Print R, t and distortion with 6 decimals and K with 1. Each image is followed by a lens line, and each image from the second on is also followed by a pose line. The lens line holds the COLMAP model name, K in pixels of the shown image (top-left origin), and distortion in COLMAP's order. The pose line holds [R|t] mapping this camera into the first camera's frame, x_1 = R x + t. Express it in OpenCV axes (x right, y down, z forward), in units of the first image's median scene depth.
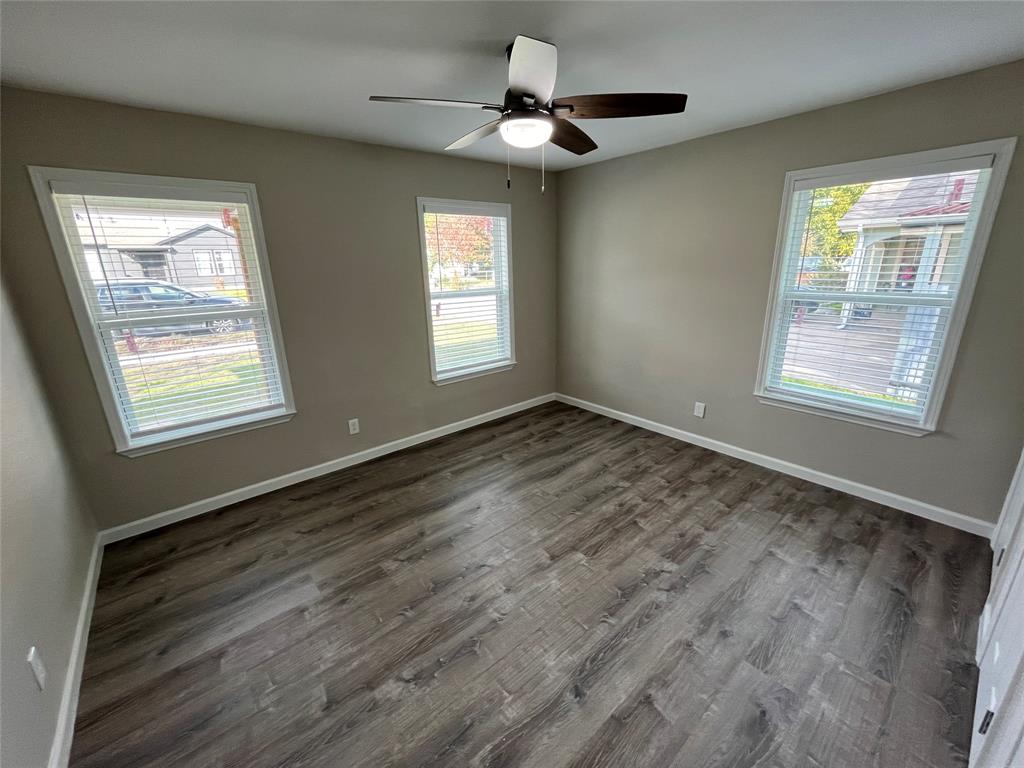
lens RADIAL K [[414.5, 0, 513.8], [0, 414.5, 383.0], [0, 0, 1]] dist [-0.000181, -0.000253]
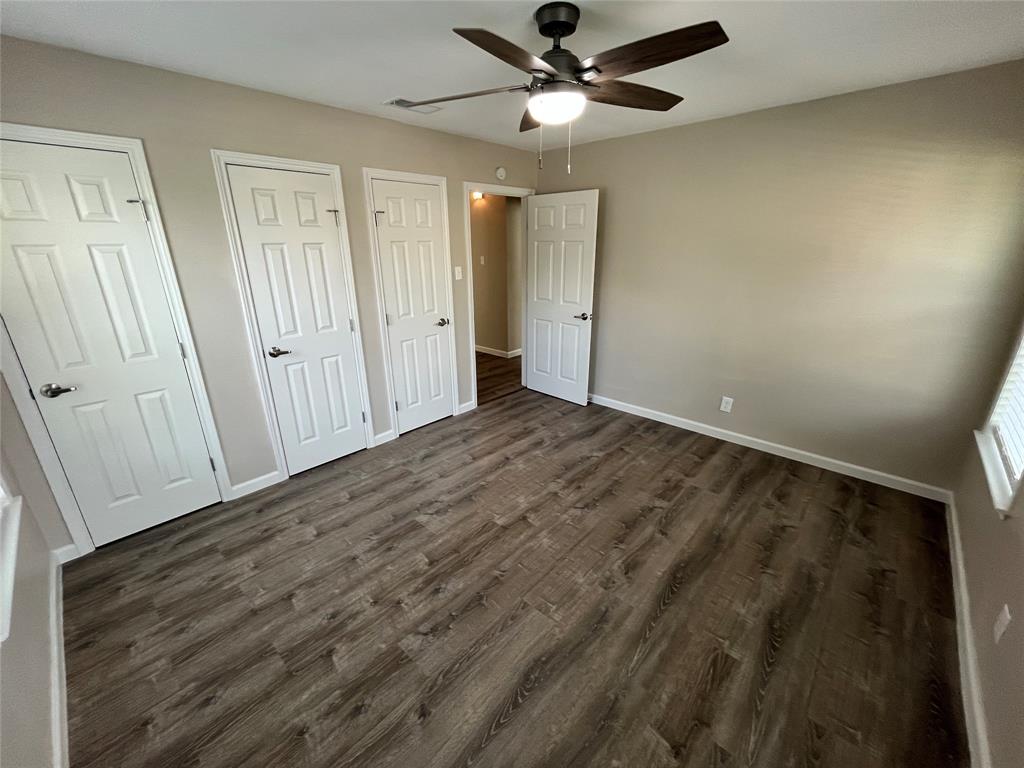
lens RADIAL K [[414.5, 0, 513.8], [0, 414.5, 383.0], [0, 0, 1]] dist [-0.000181, -0.000253]
pose [[-0.992530, 0.068209, -0.101150, 0.193177], [-0.002630, 0.816952, 0.576700, -0.469380], [0.121971, 0.572658, -0.810670, 1.555731]]
